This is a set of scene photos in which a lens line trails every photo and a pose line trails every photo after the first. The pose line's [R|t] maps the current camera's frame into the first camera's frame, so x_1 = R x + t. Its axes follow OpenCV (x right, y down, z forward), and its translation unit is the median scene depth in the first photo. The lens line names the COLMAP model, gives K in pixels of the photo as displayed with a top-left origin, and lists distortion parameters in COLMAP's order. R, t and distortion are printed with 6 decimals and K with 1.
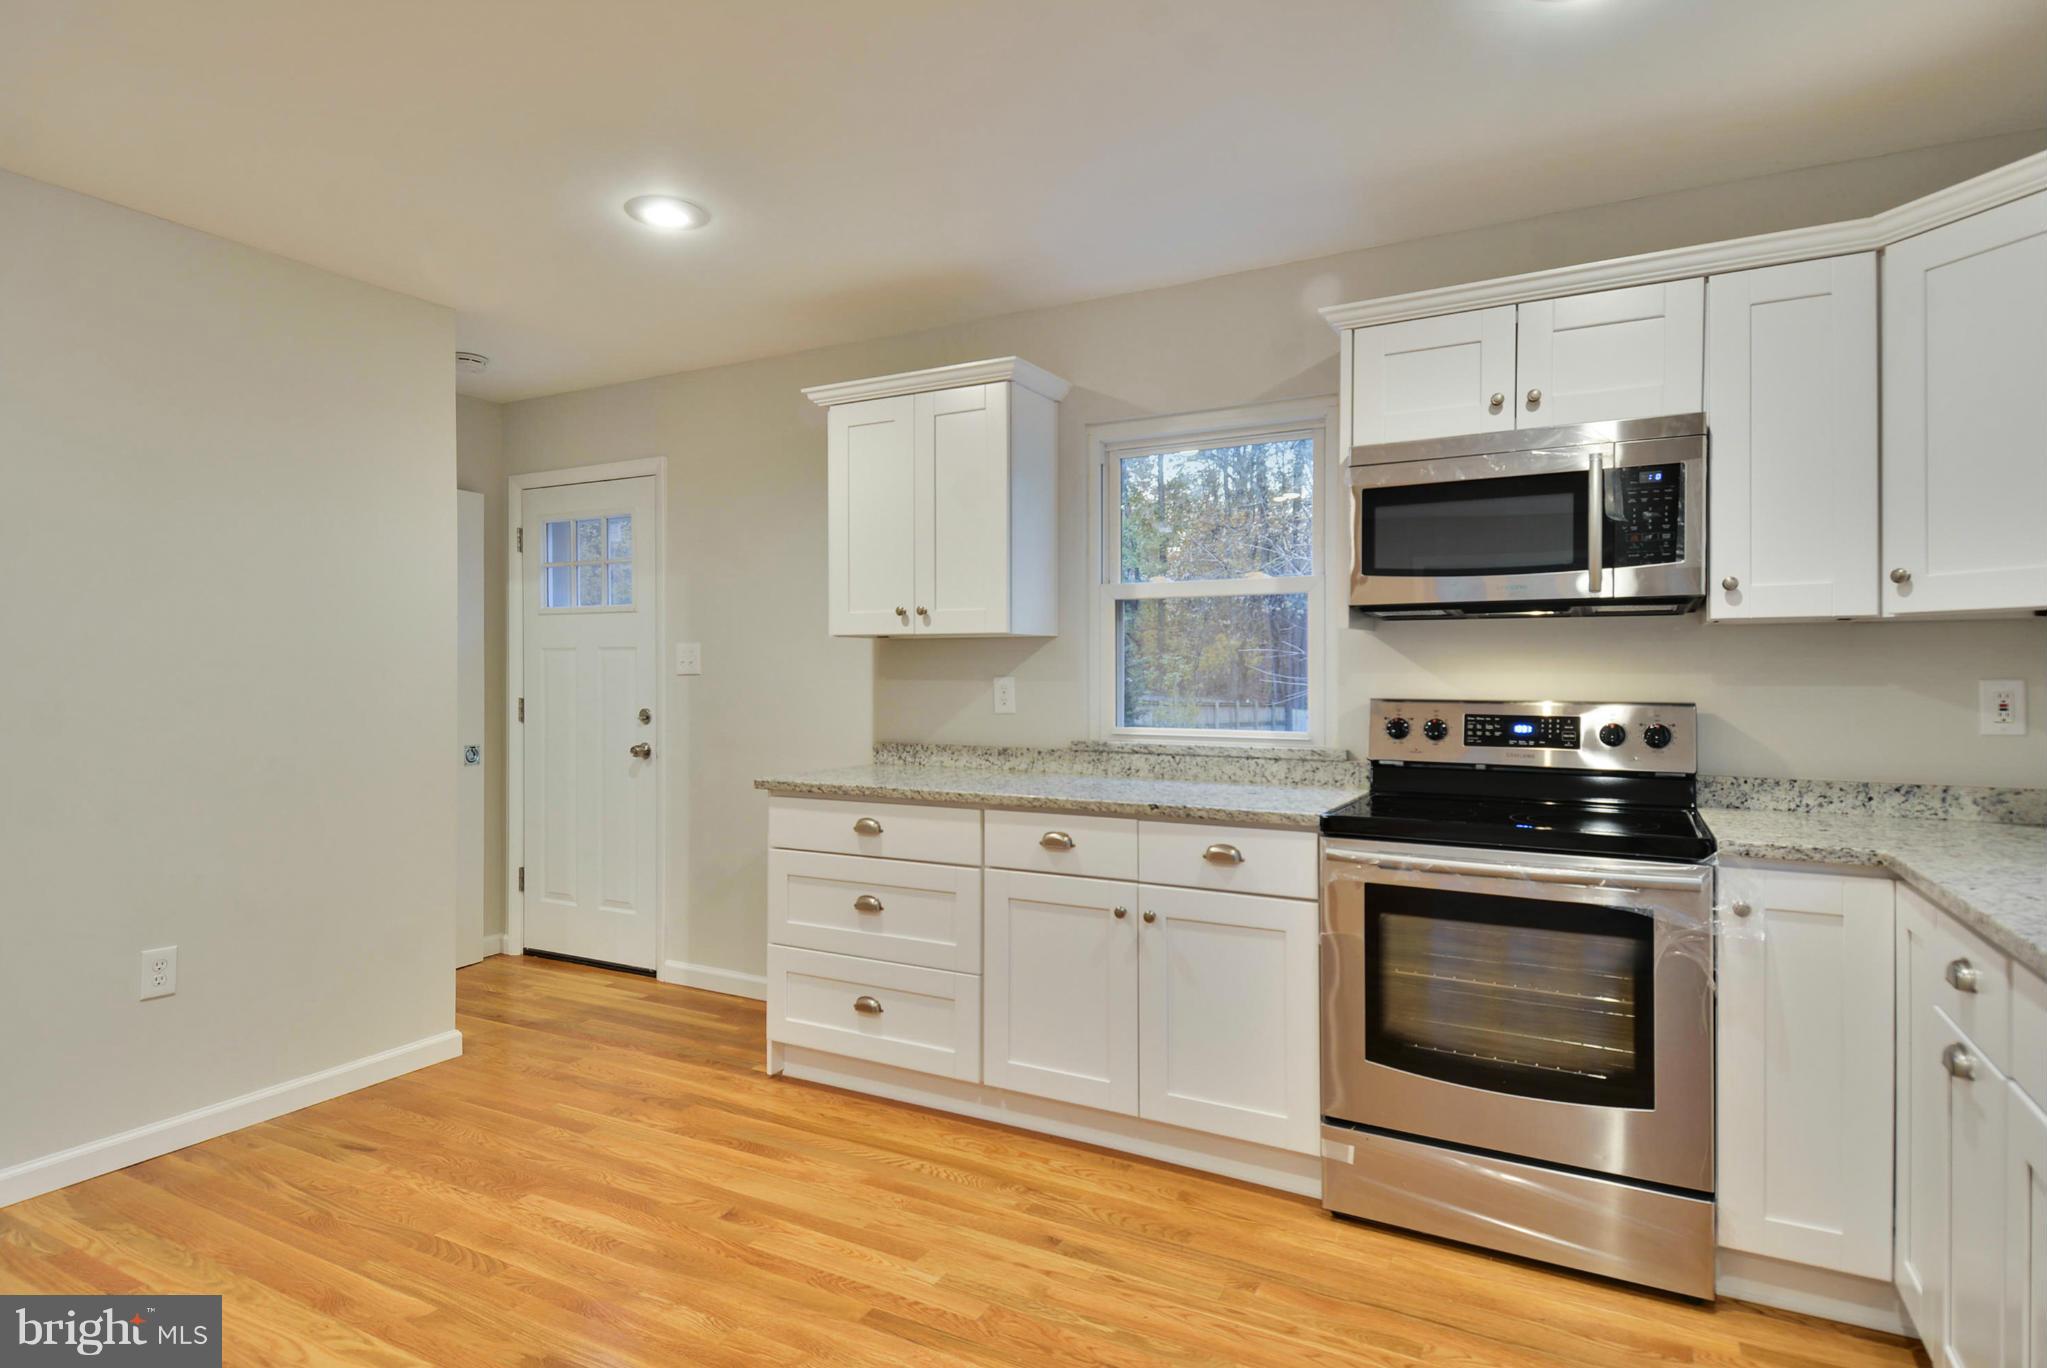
lens RADIAL K [[1118.3, 0, 1042.6], [0, 1118.3, 666.2], [0, 0, 1]] dist [0.033734, -0.017341]
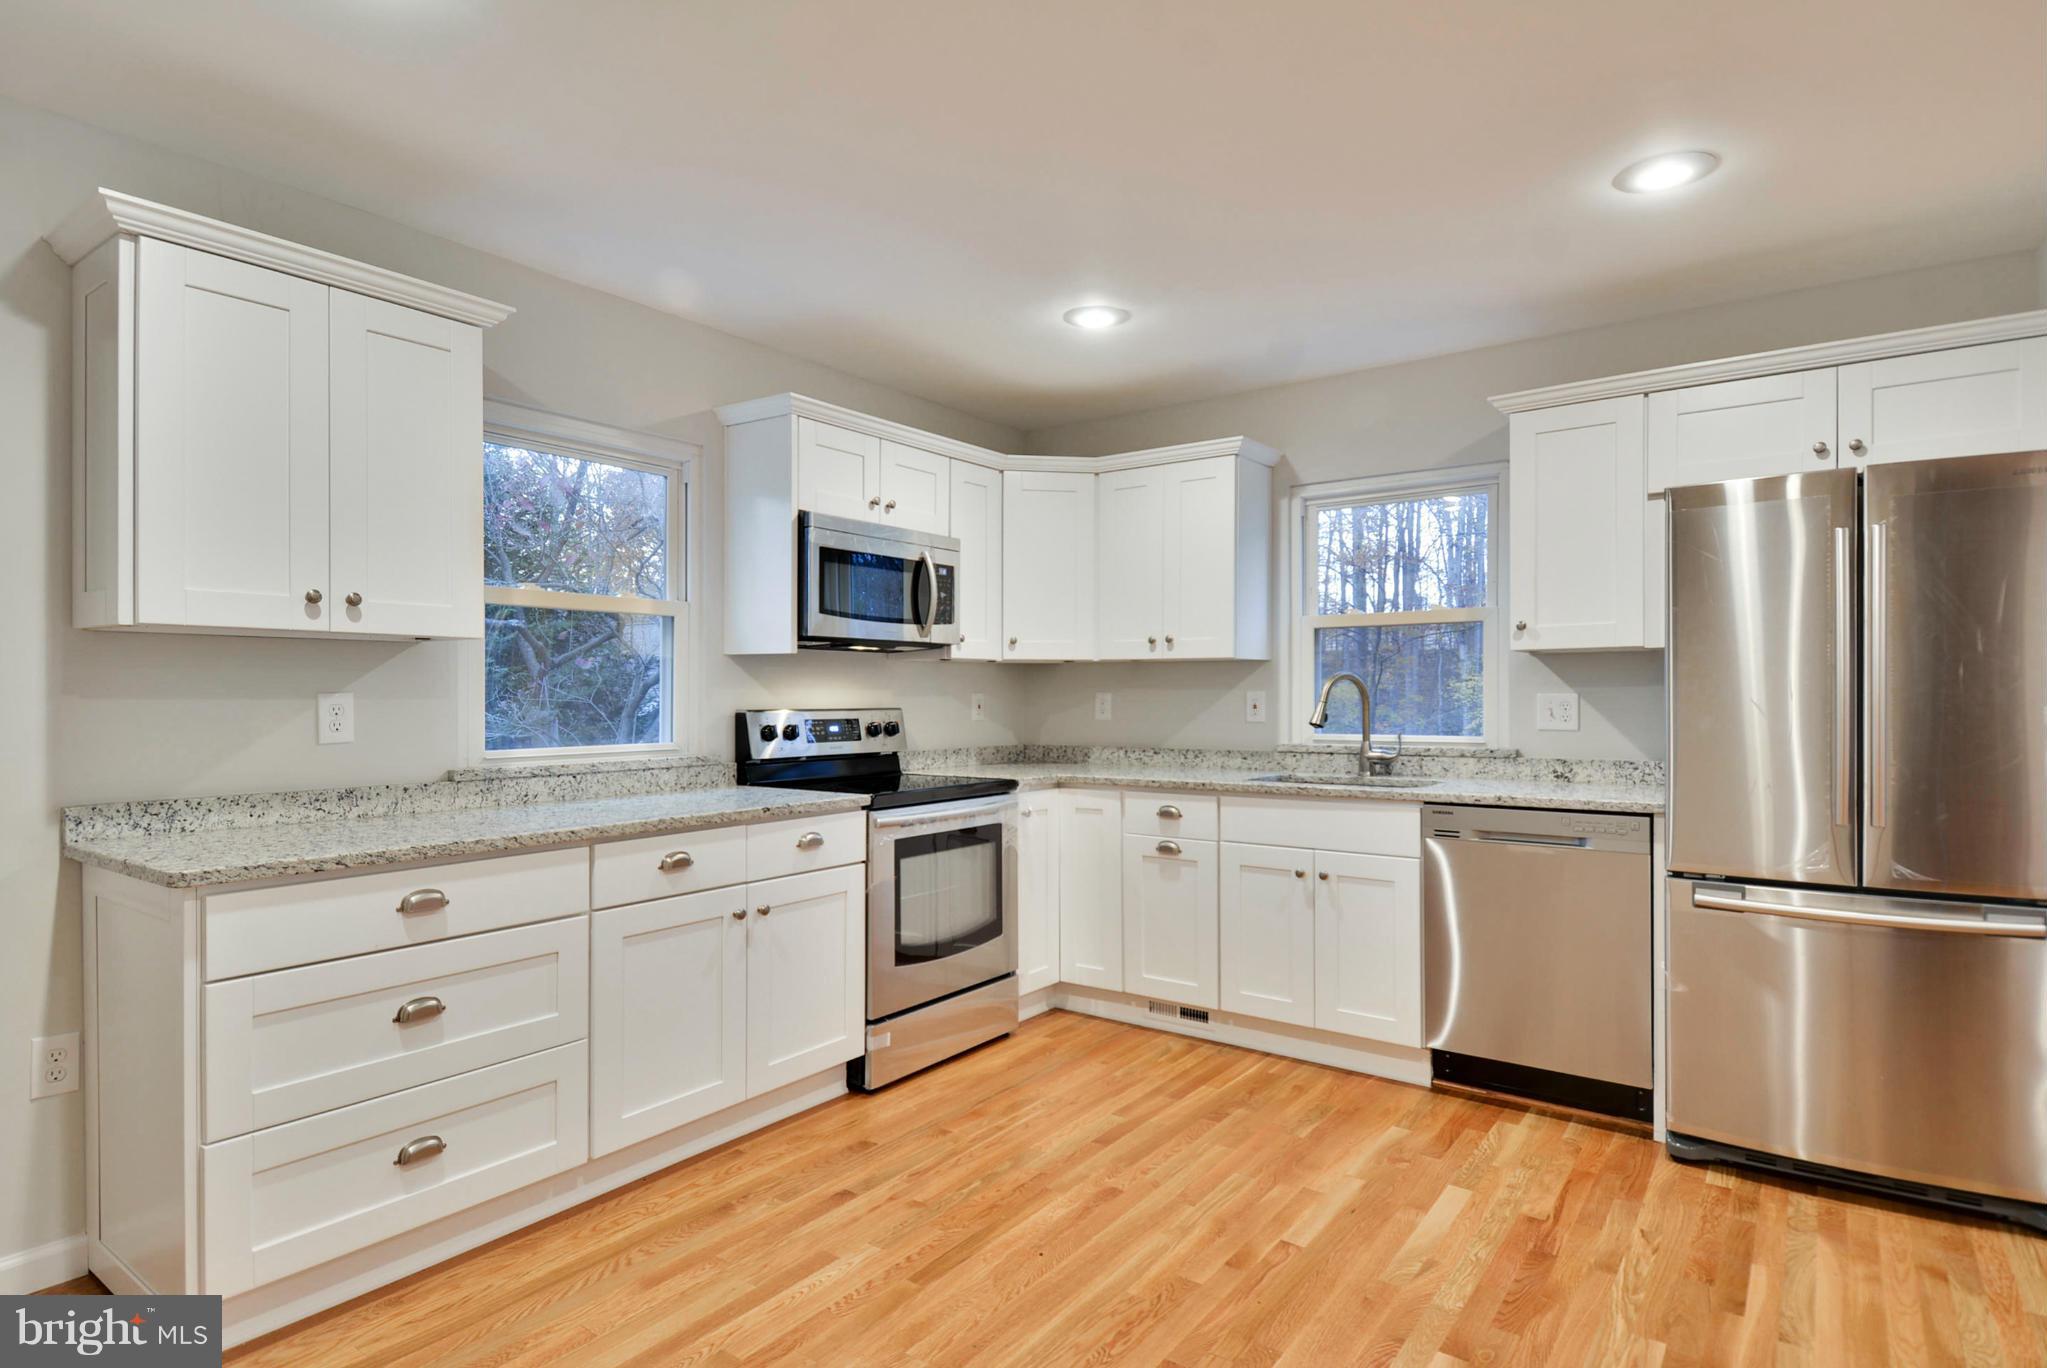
lens RADIAL K [[1118.3, 0, 1046.5], [0, 1118.3, 681.7], [0, 0, 1]] dist [0.033734, -0.017341]
pose [[0.094108, 0.007669, 0.995532, -0.894918], [-0.006999, 0.999951, -0.007041, 0.004575], [-0.995537, -0.006305, 0.094157, 0.567960]]
